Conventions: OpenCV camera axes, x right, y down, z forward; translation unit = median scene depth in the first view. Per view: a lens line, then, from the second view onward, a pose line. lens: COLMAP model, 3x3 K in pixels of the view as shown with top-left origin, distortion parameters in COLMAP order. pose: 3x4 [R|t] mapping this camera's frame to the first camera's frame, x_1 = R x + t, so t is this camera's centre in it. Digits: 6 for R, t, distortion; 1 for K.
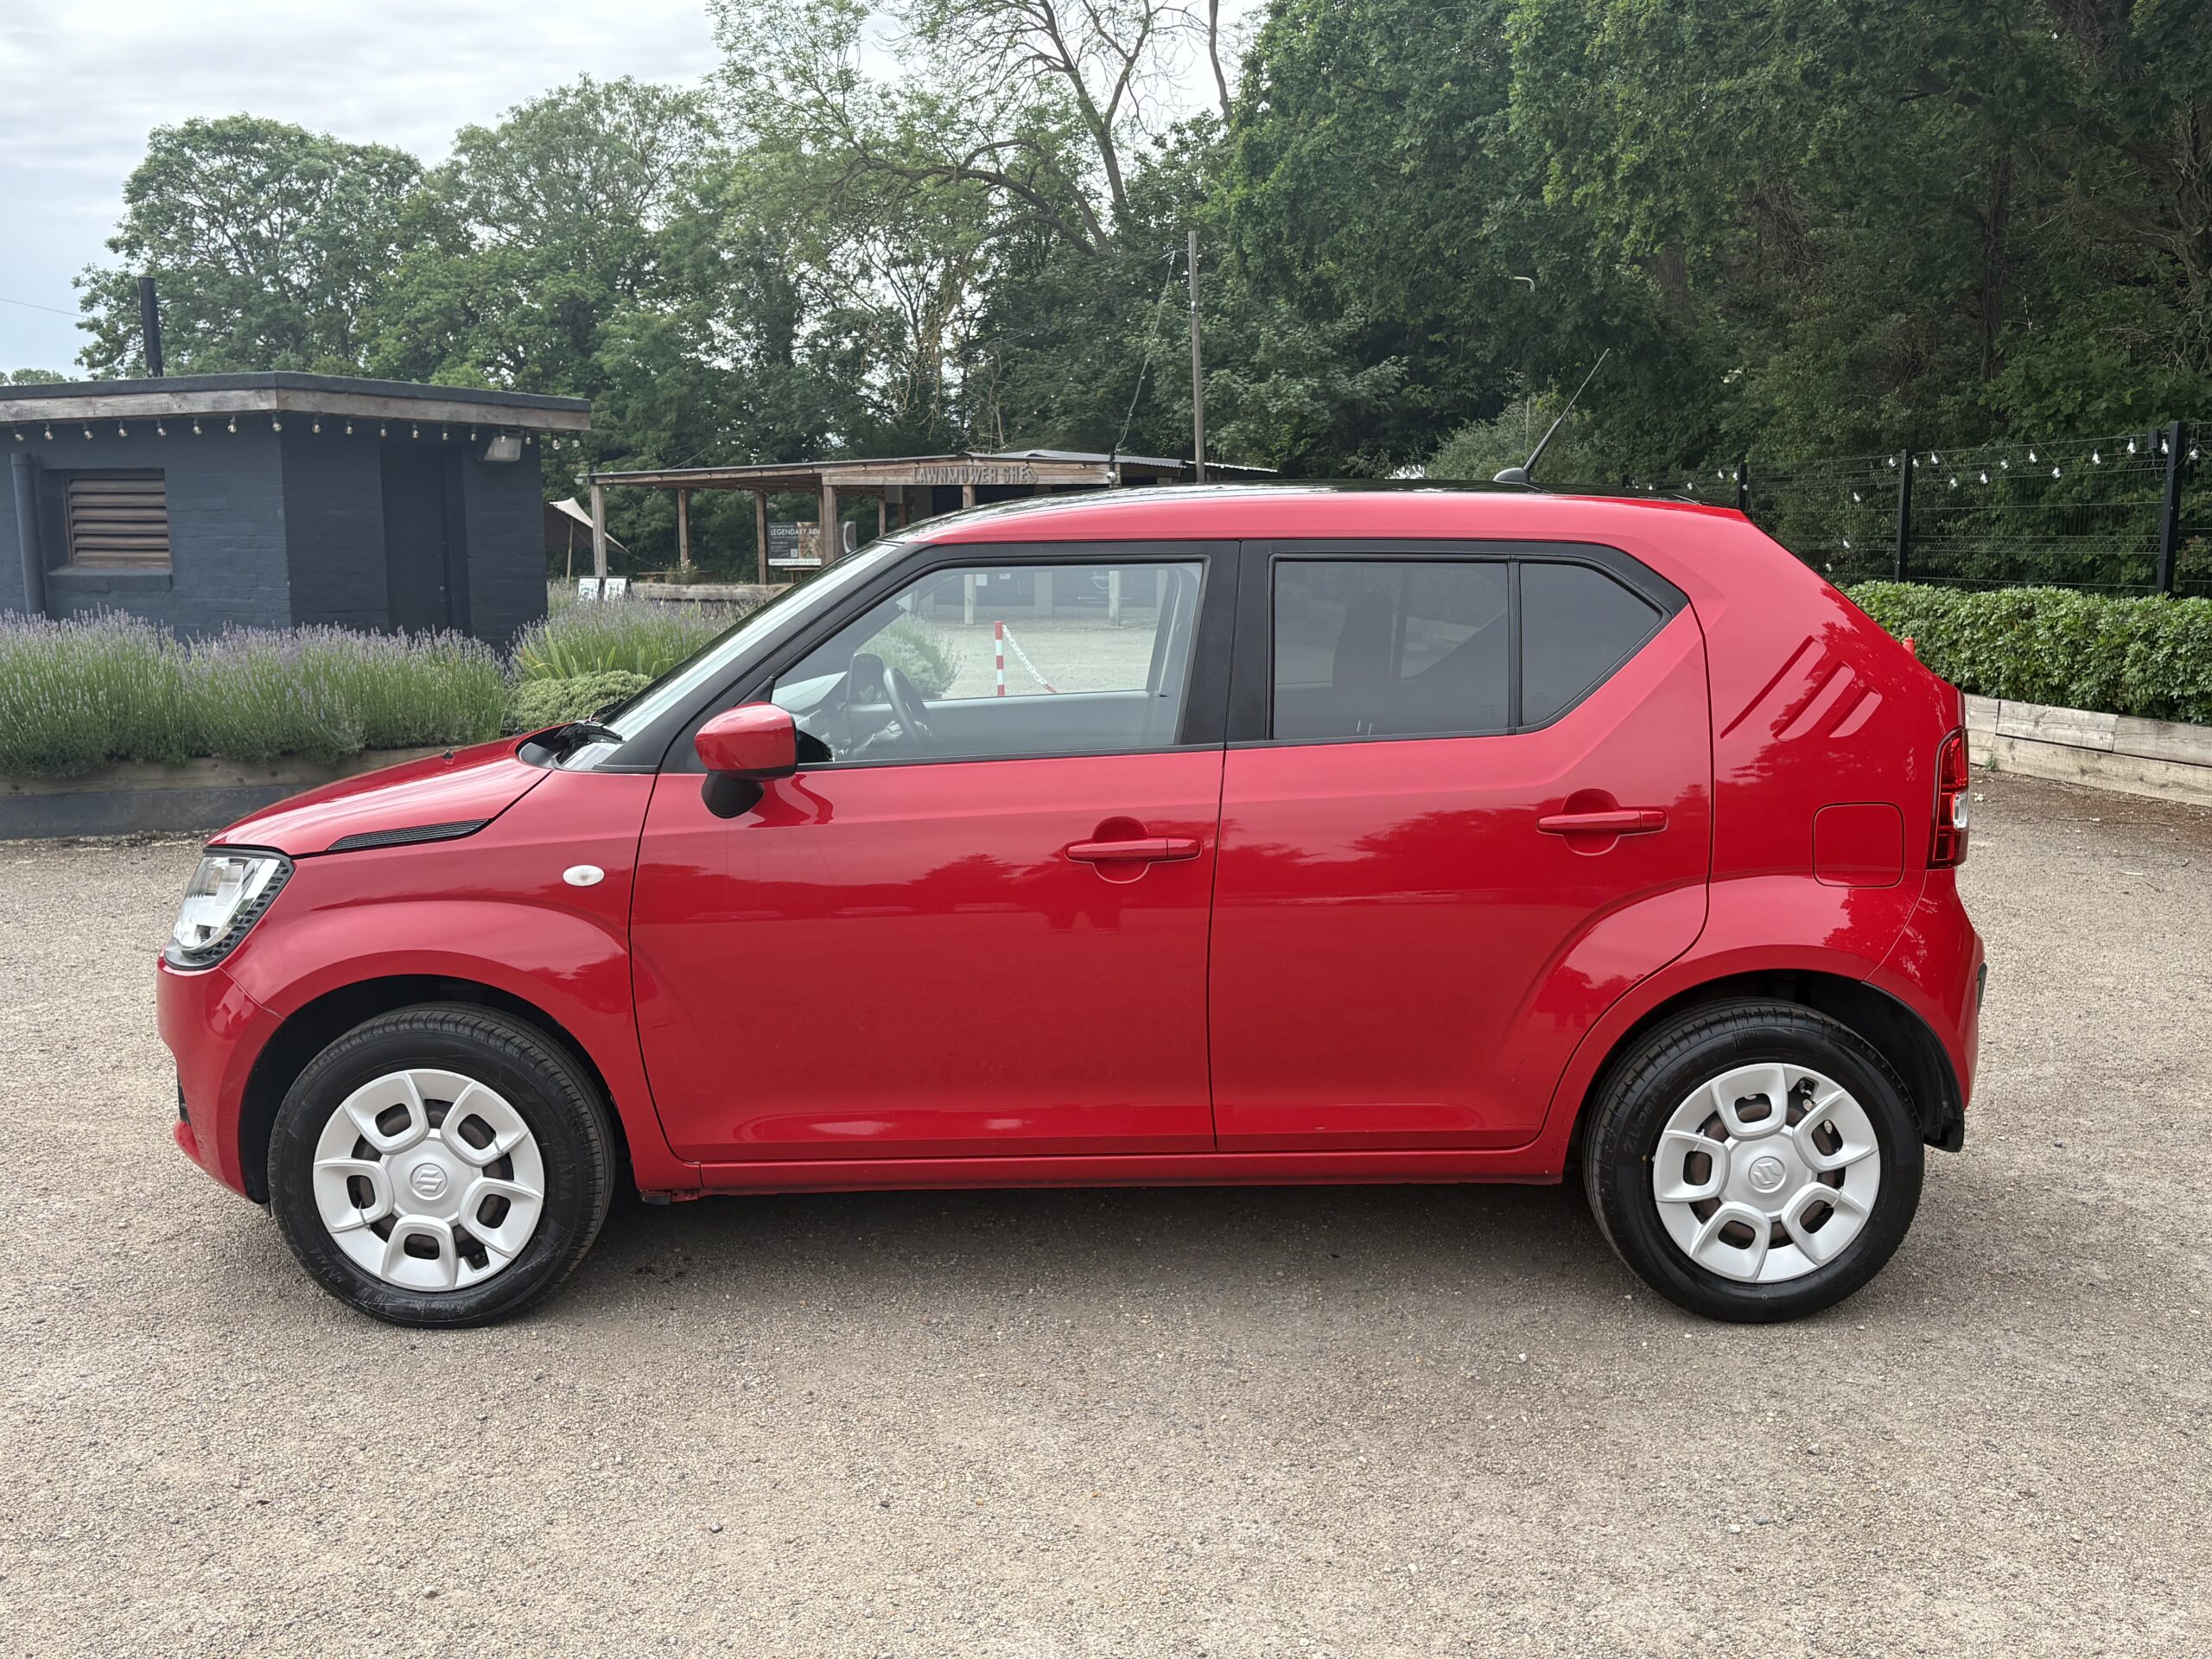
lens RADIAL K [[1997.3, 0, 1110.1], [0, 1997.3, 836.8], [0, 0, 1]] dist [0.020435, 0.019172]
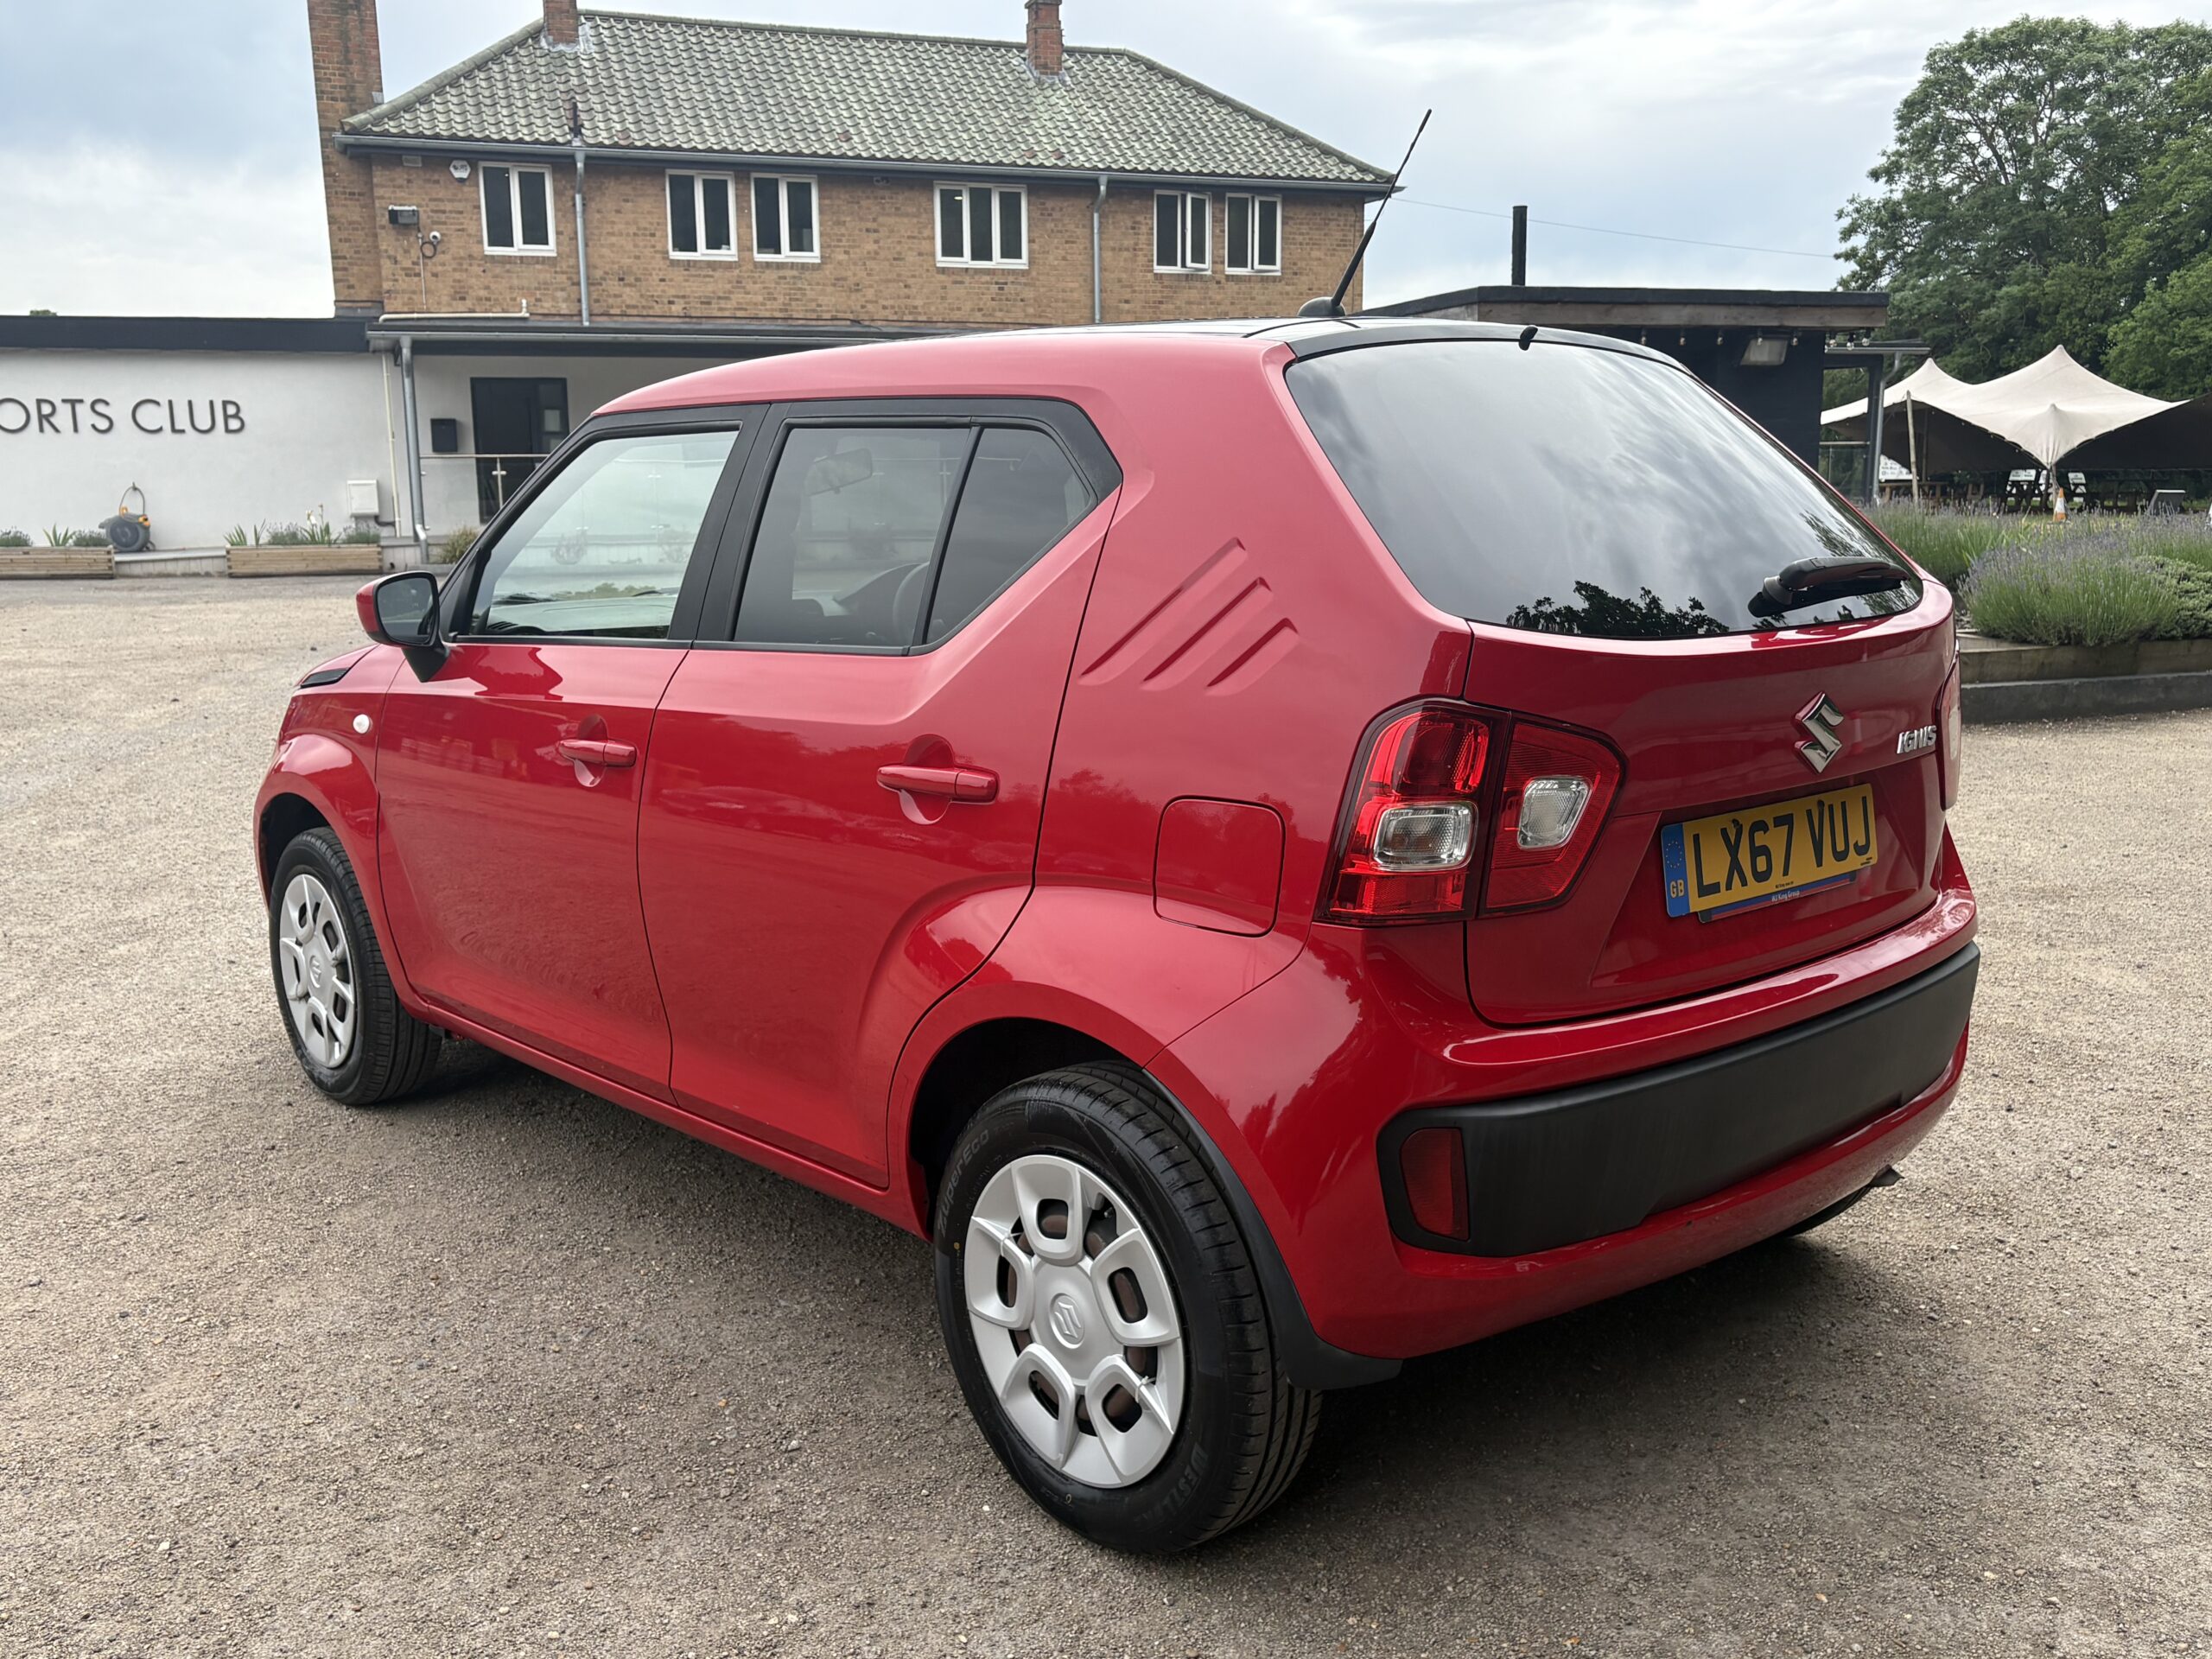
lens RADIAL K [[1997.3, 0, 1112.1], [0, 1997.3, 834.1], [0, 0, 1]] dist [0.020435, 0.019172]
pose [[0.650456, 0.129141, -0.748485, 0.827477], [-0.102580, 0.991348, 0.081899, -0.053594], [0.752585, 0.023508, 0.658075, 0.559154]]
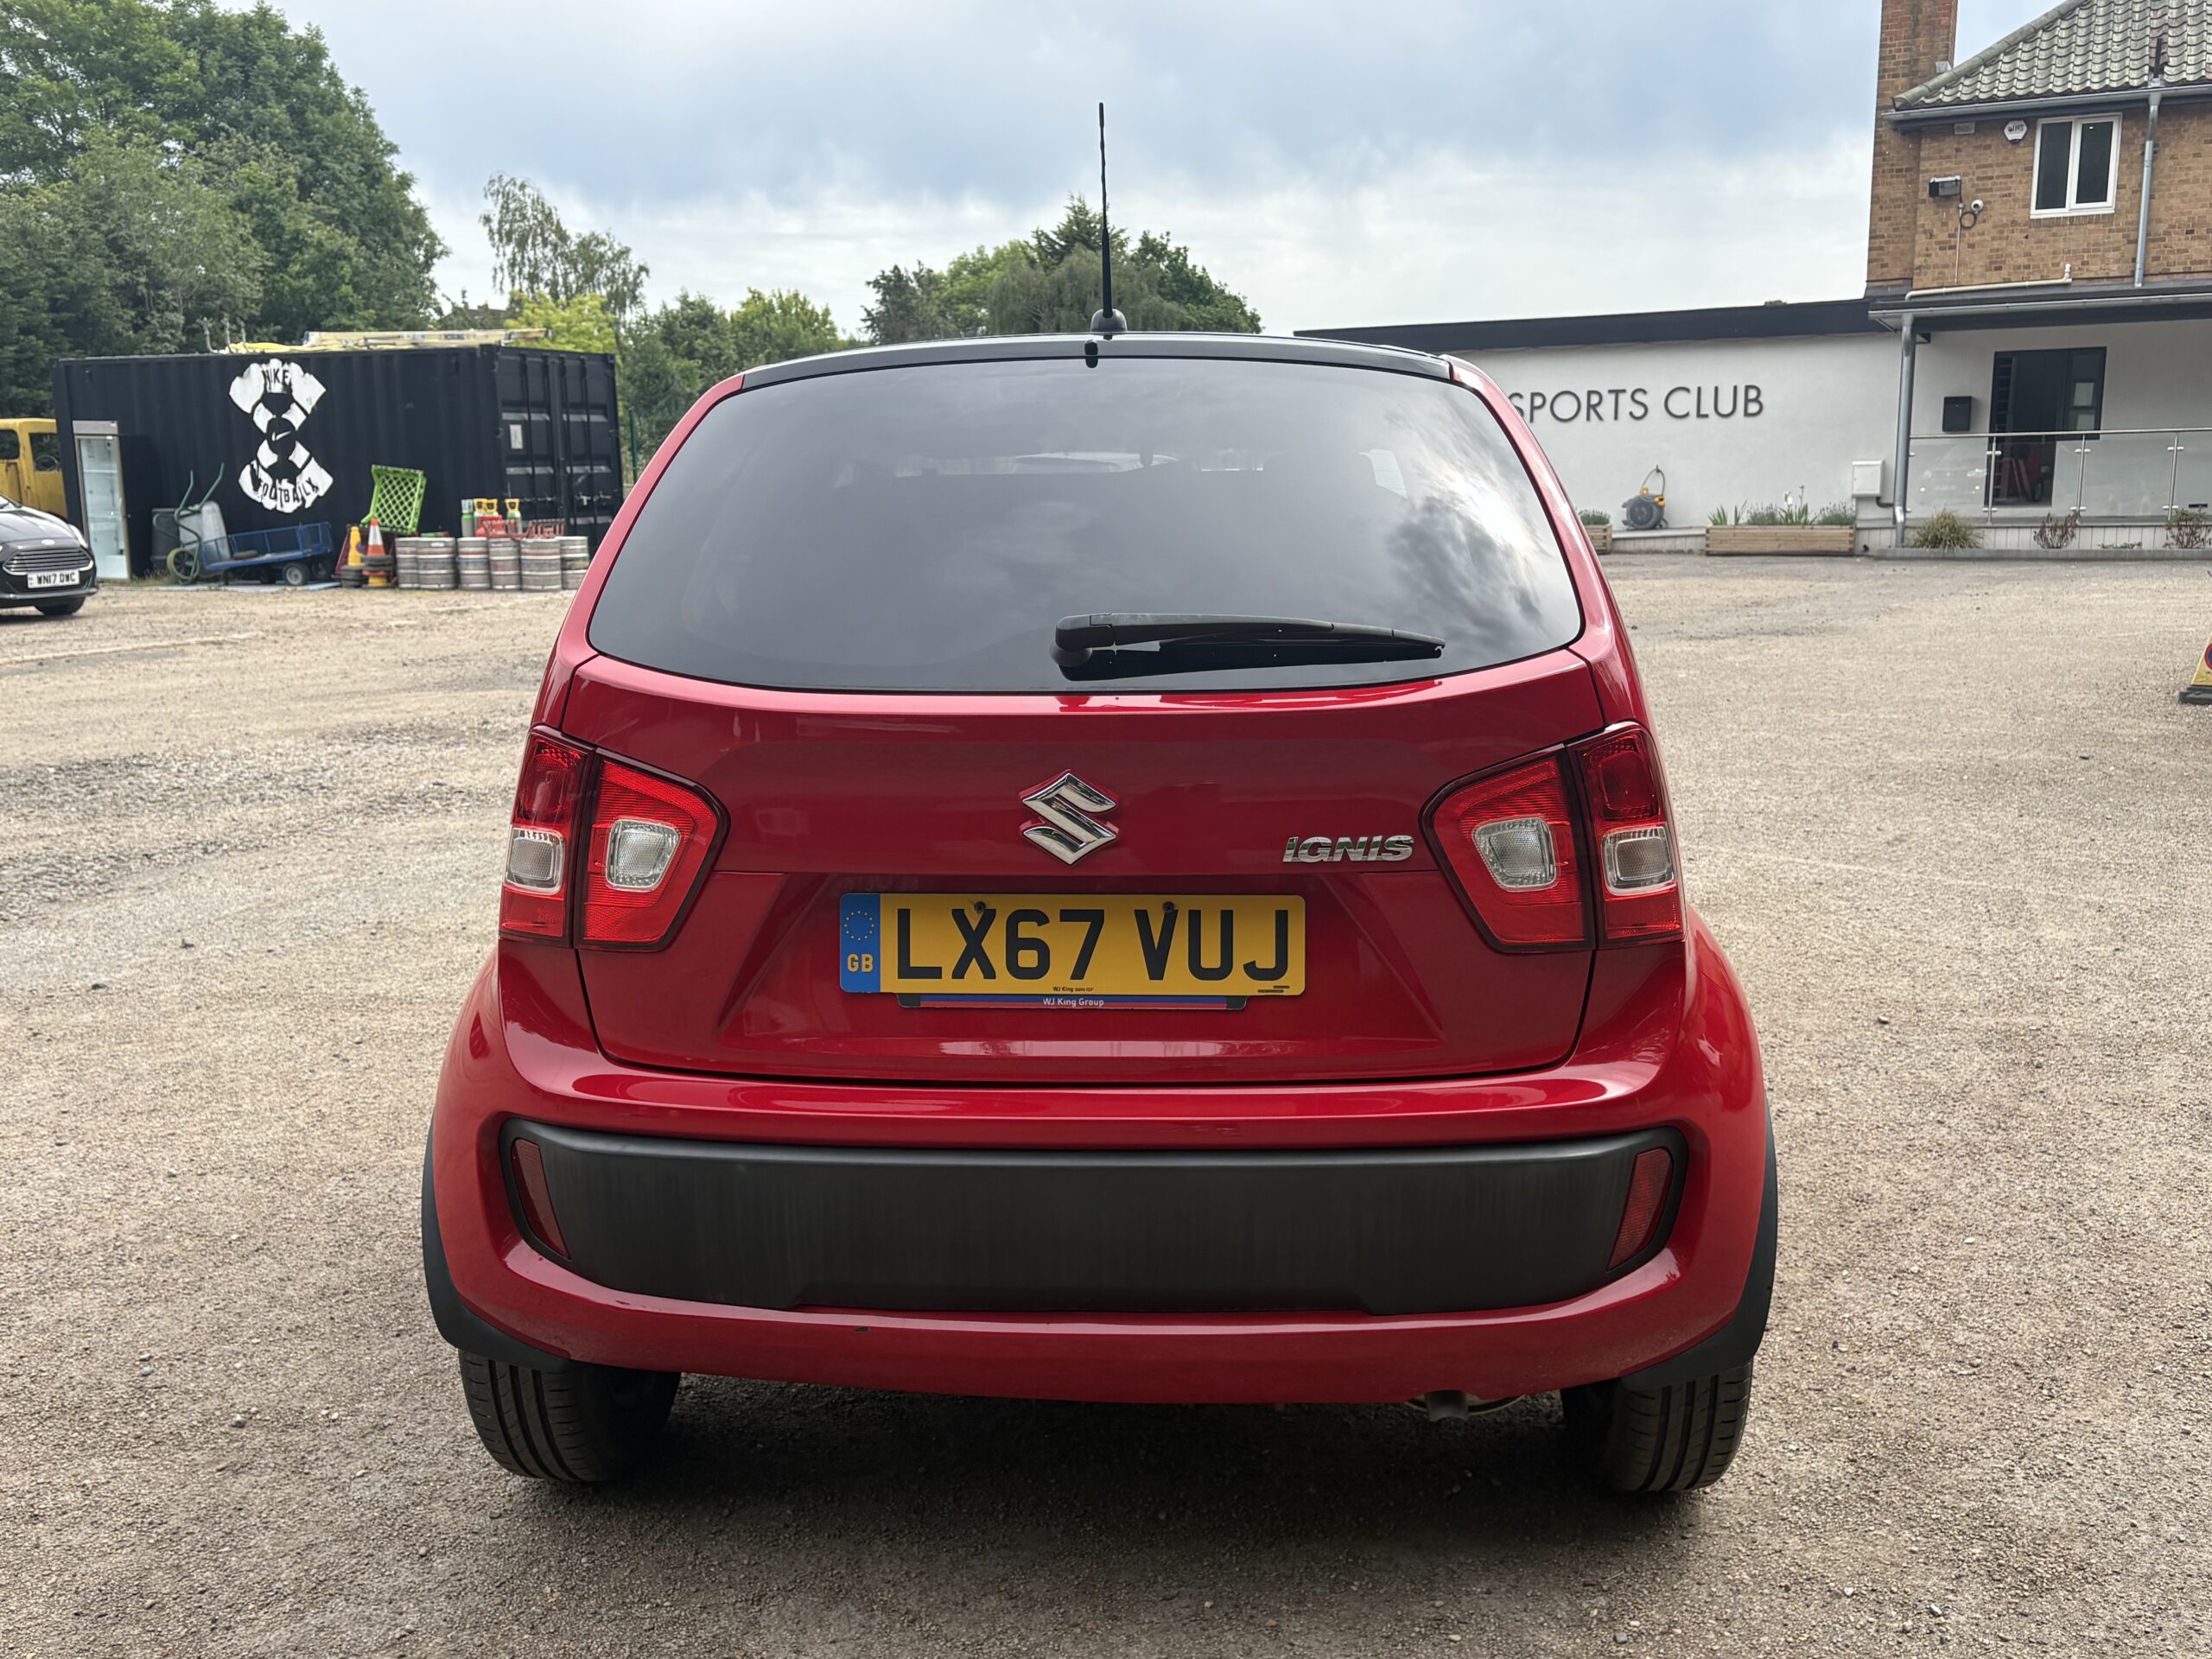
lens RADIAL K [[1997.3, 0, 1097.2], [0, 1997.3, 836.7], [0, 0, 1]] dist [0.020435, 0.019172]
pose [[-0.081298, 0.181882, -0.979954, 0.844317], [-0.134849, 0.972161, 0.191623, -0.062393], [0.987525, 0.147724, -0.054508, 0.612930]]
